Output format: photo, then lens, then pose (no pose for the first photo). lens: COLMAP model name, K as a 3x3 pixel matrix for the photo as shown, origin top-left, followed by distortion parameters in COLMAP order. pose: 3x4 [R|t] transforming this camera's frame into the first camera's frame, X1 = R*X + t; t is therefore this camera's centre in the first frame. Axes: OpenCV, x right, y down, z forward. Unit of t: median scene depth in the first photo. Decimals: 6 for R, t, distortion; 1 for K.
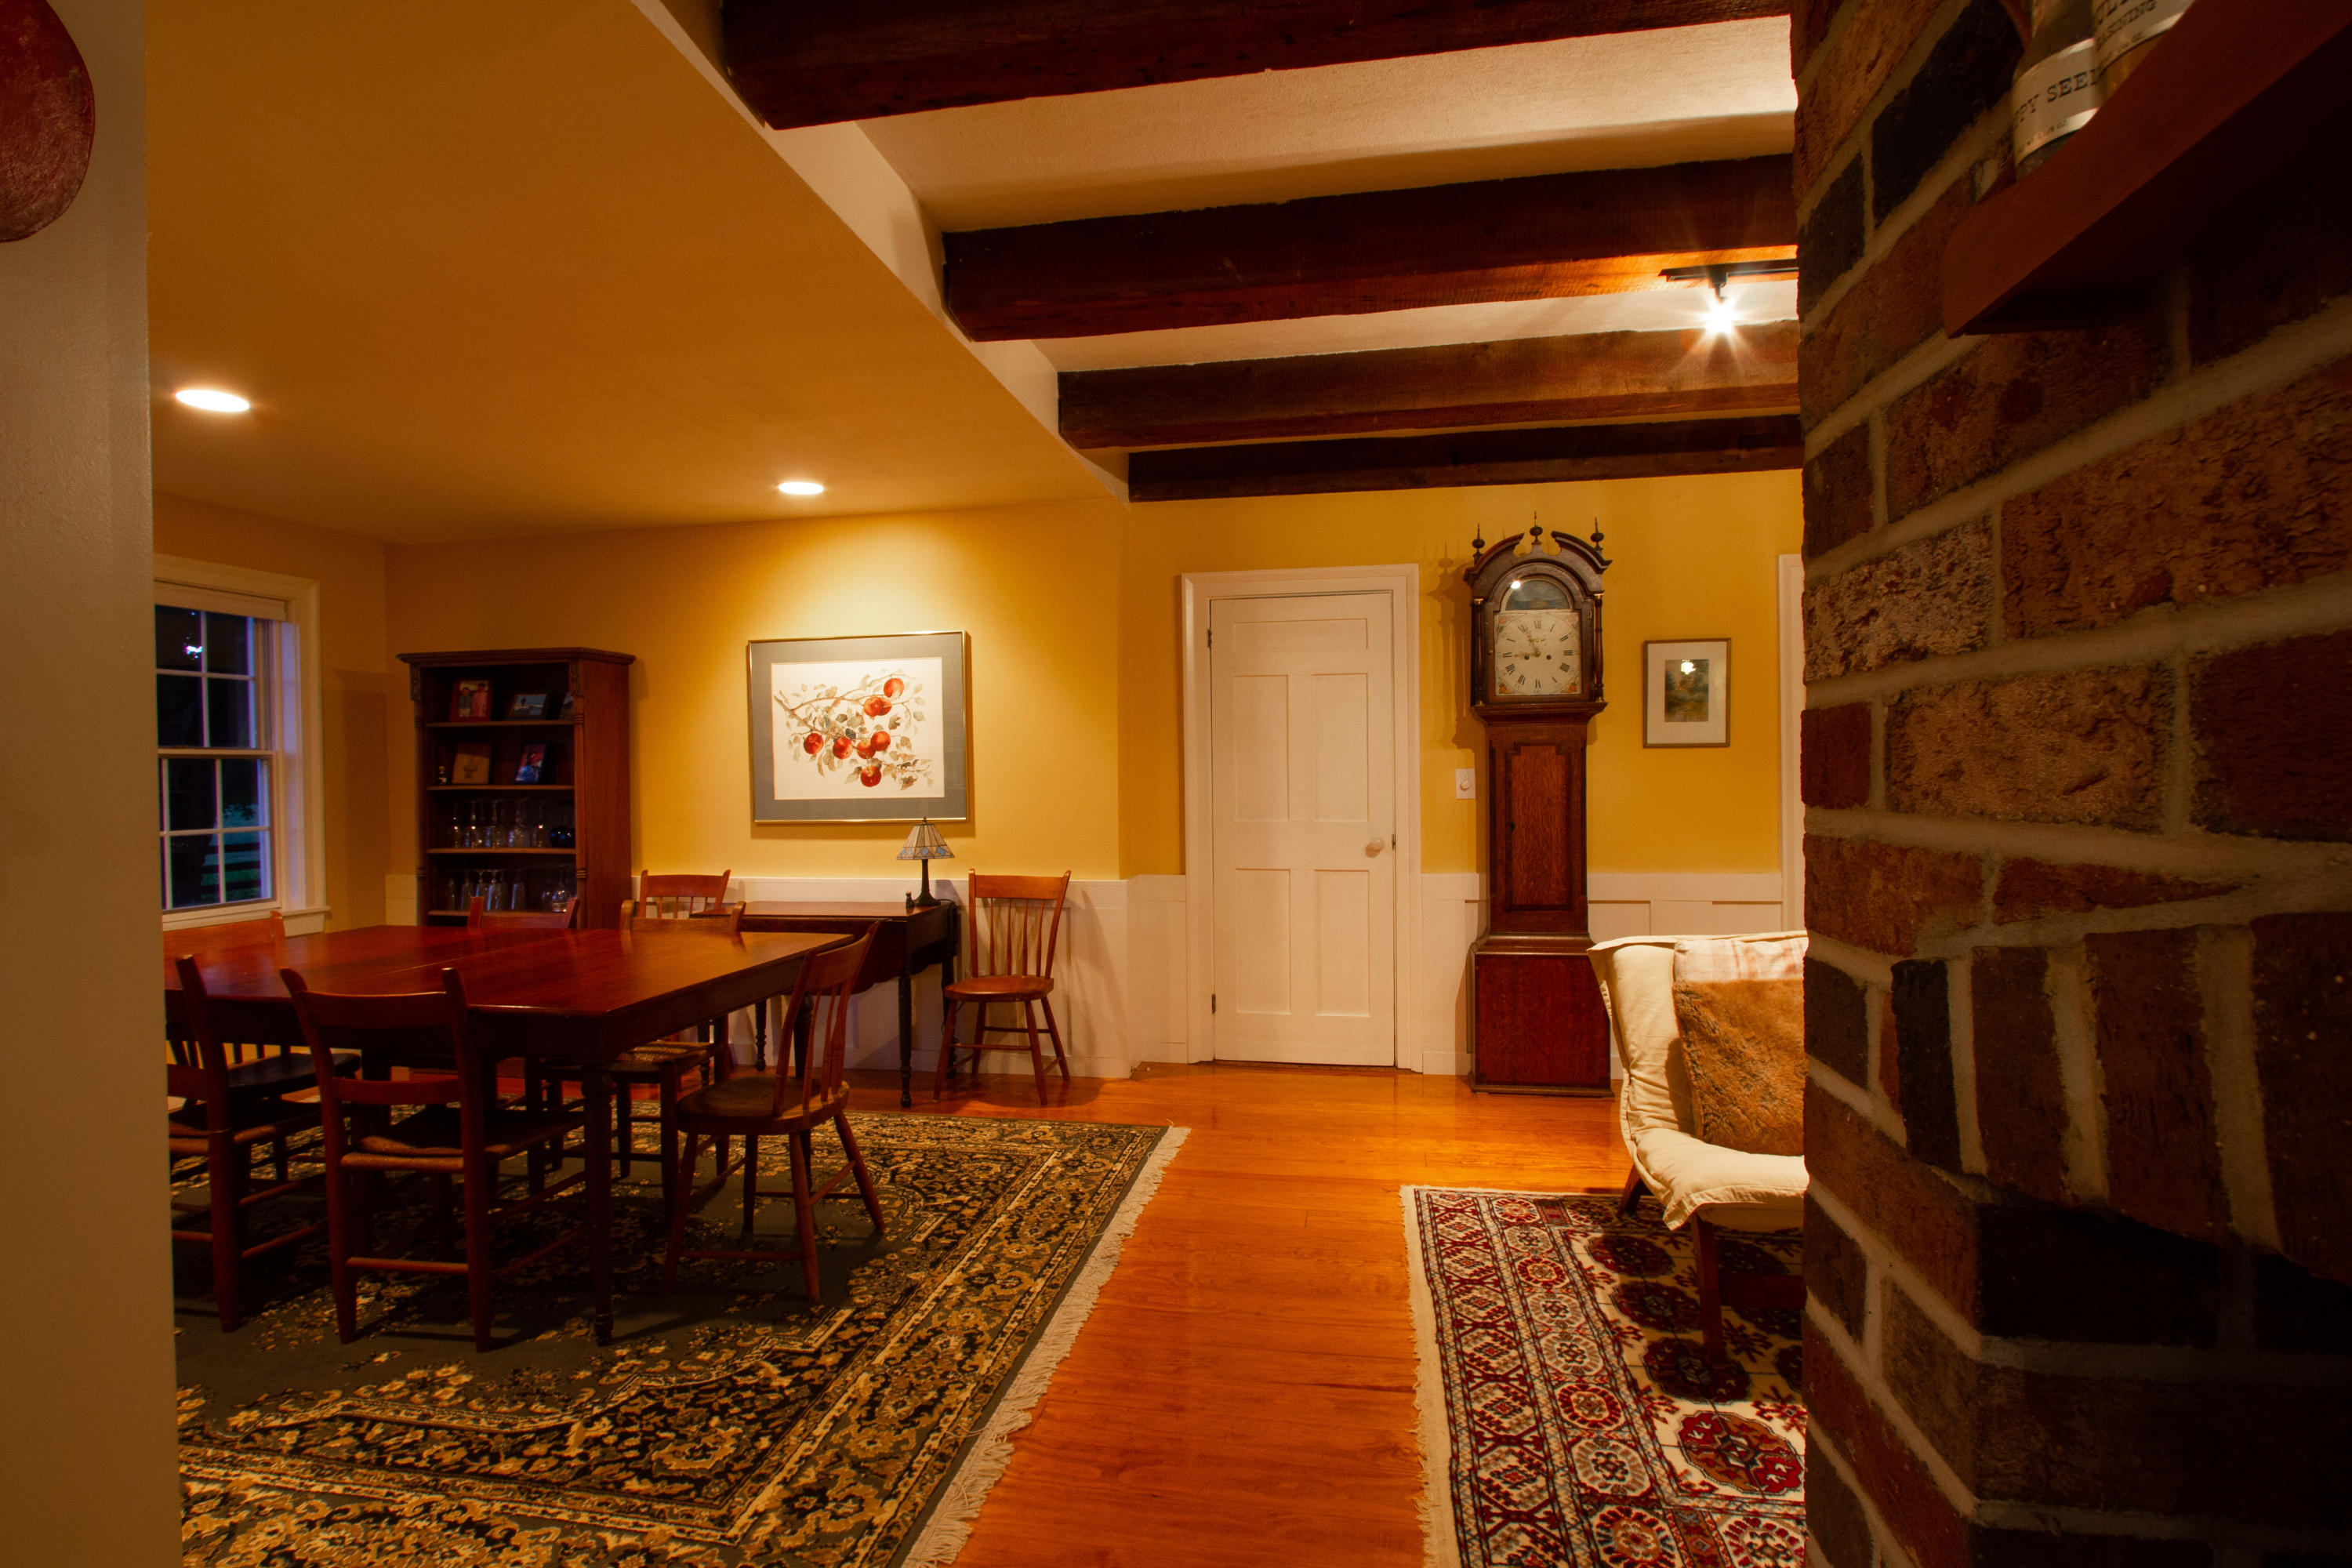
lens RADIAL K [[1145.2, 0, 1174.3], [0, 1145.2, 782.2], [0, 0, 1]] dist [-0.001304, 0.000236]
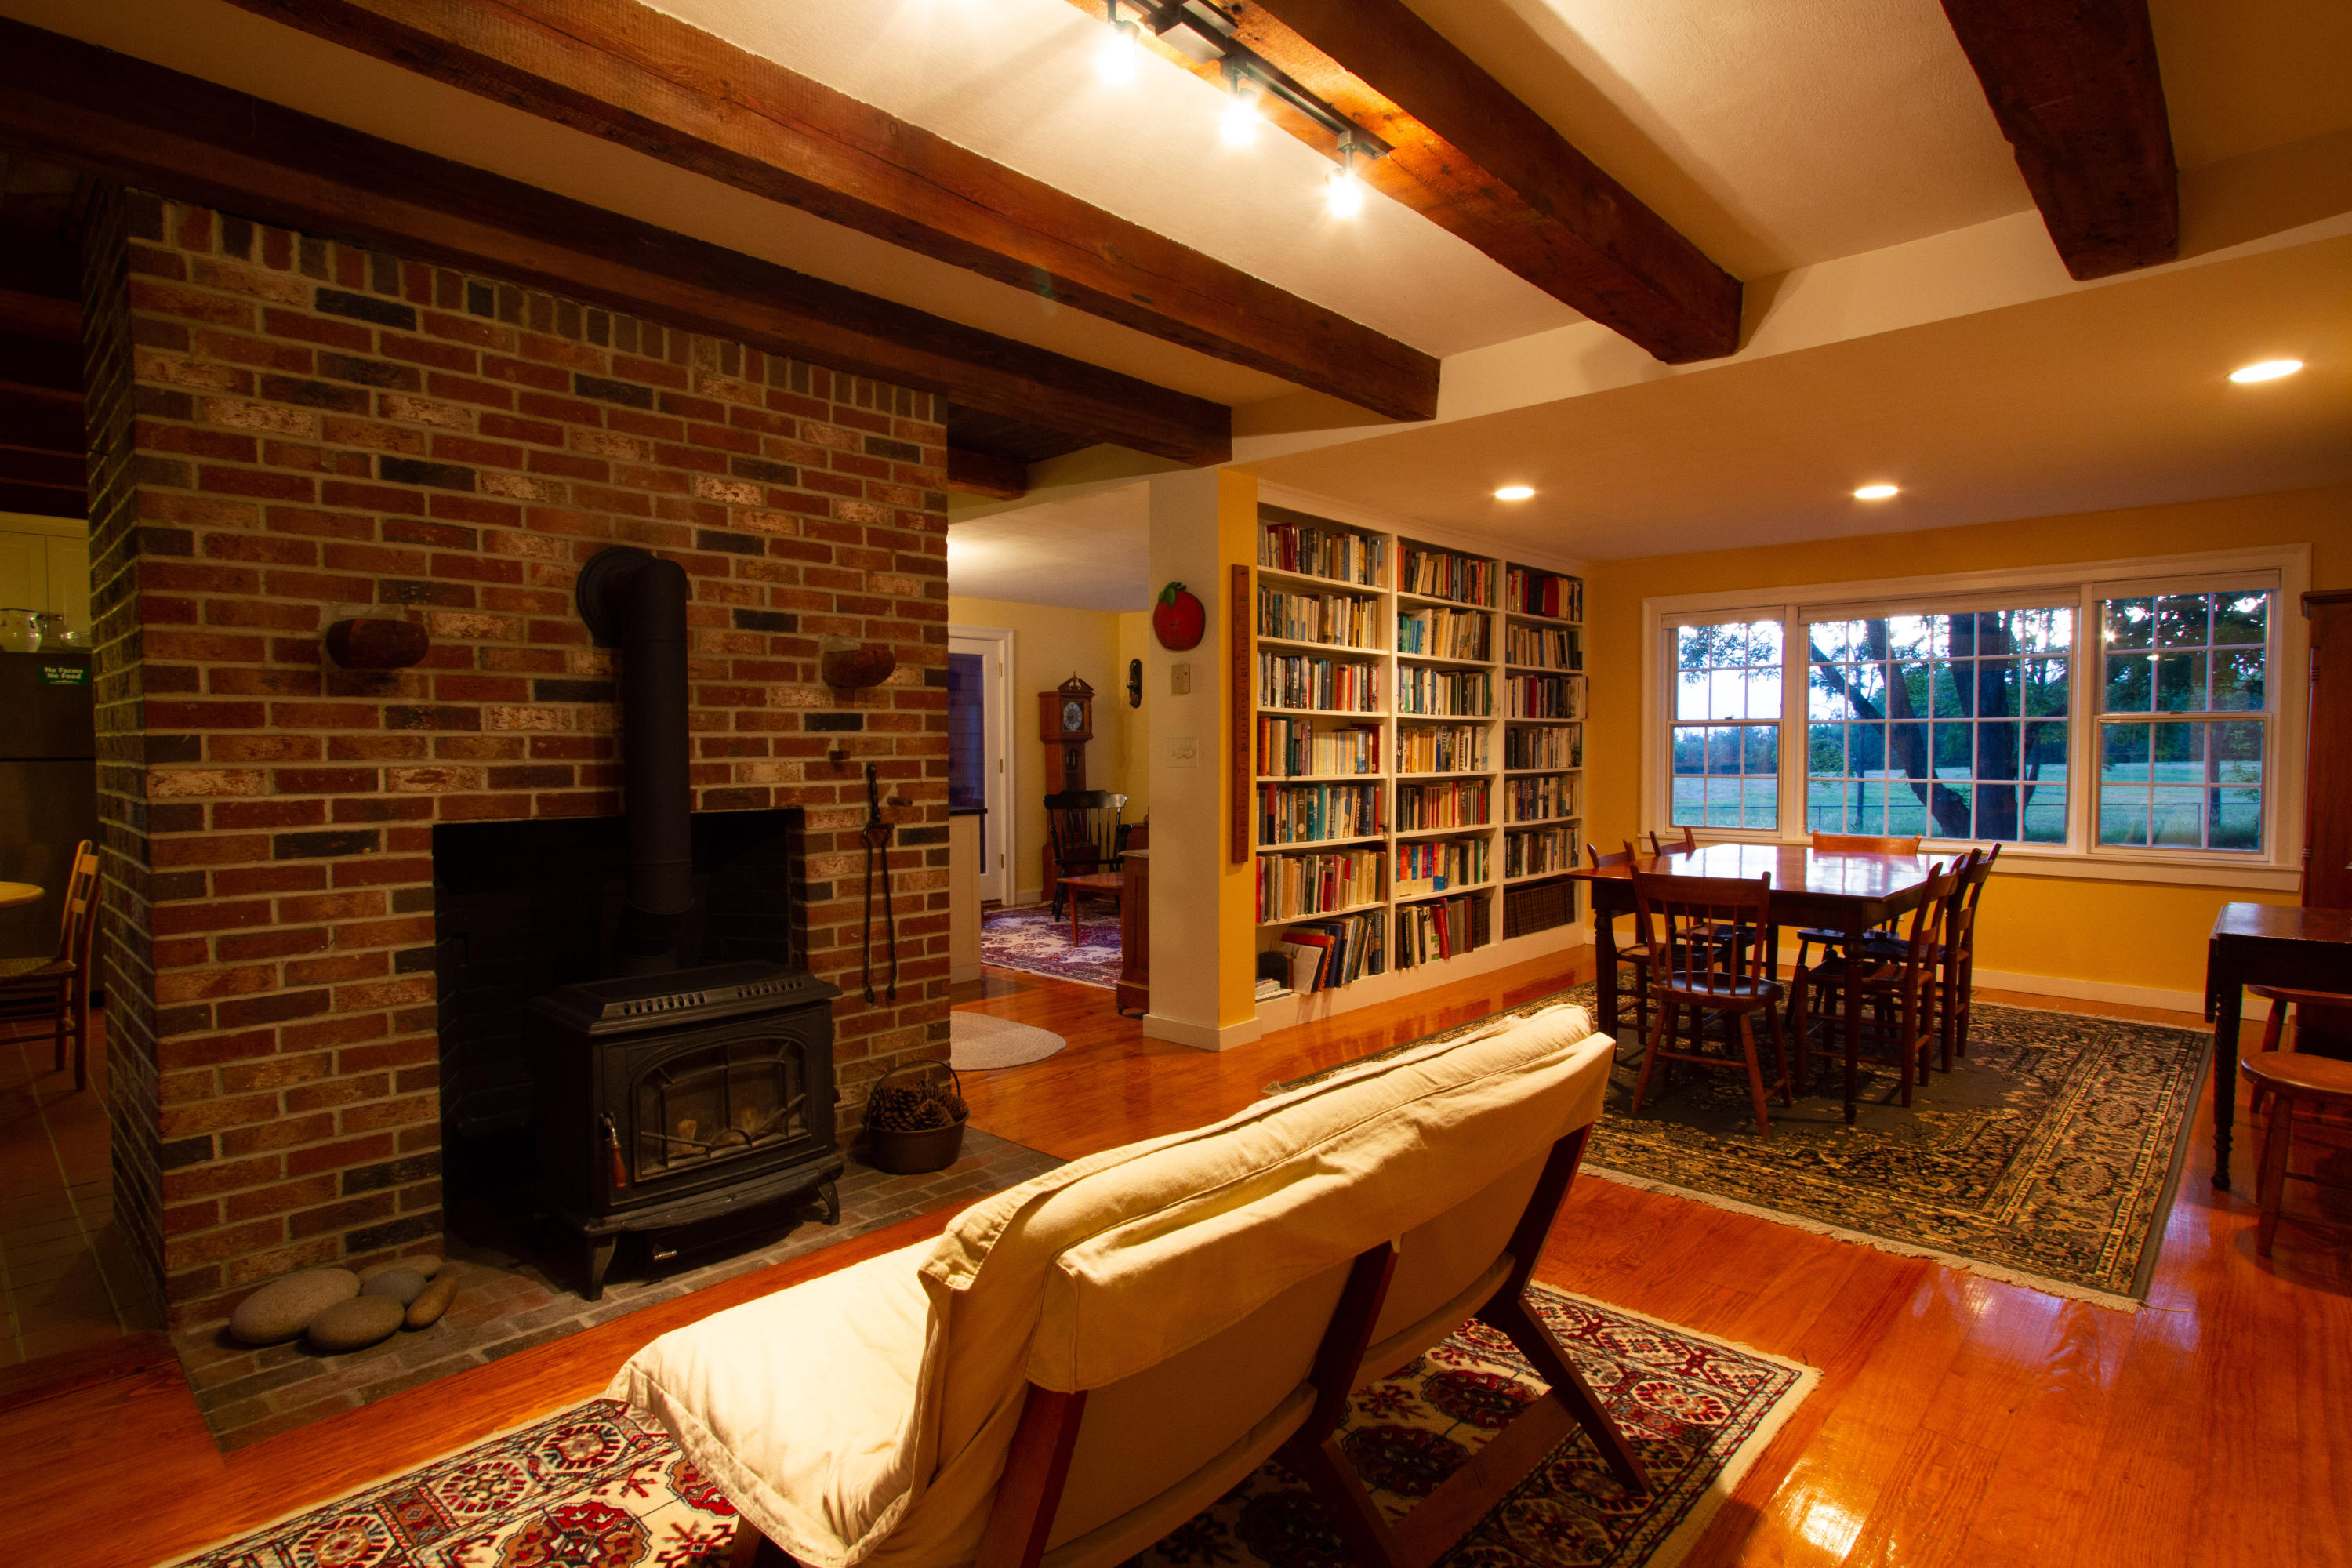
lens RADIAL K [[1188.9, 0, 1177.3], [0, 1188.9, 777.0], [0, 0, 1]] dist [0.001996, 0.000051]
pose [[-0.563067, 0.033433, -0.825735, 1.022223], [0.003750, 0.999274, 0.037903, -0.022348], [0.826403, 0.018245, -0.562784, 1.130995]]
